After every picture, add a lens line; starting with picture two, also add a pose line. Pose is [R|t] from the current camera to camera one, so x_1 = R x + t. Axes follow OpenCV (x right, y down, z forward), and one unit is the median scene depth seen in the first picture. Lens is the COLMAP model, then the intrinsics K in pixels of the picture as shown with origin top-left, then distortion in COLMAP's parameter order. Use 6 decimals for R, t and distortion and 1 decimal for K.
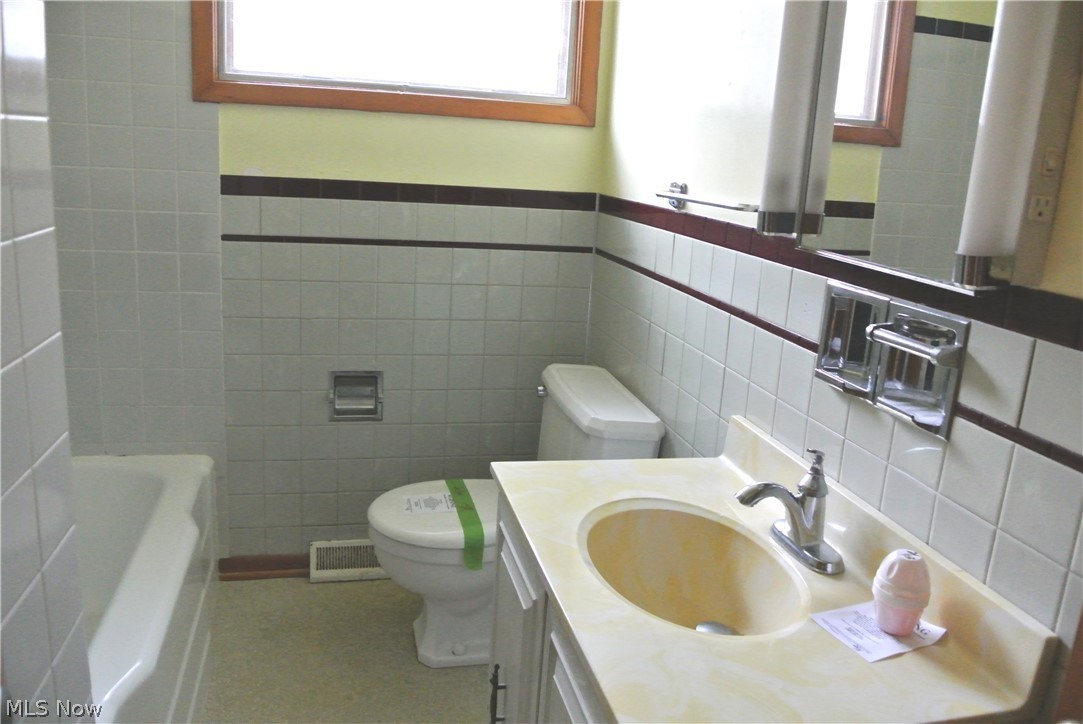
lens RADIAL K [[838.6, 0, 541.4], [0, 838.6, 355.8], [0, 0, 1]] dist [-0.092807, 0.041879]
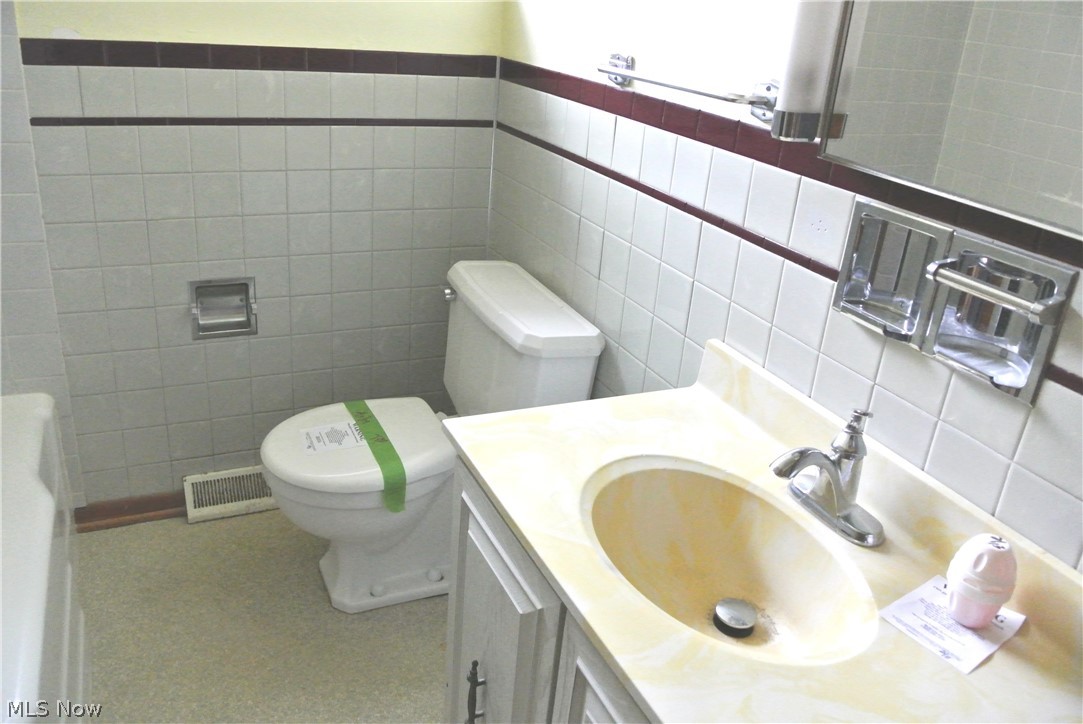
lens RADIAL K [[838.6, 0, 541.4], [0, 838.6, 355.8], [0, 0, 1]] dist [-0.092807, 0.041879]
pose [[0.978902, -0.064423, 0.193909, -0.109496], [0.027539, 0.981934, 0.187208, -0.077777], [-0.202466, -0.177918, 0.962991, 0.183179]]
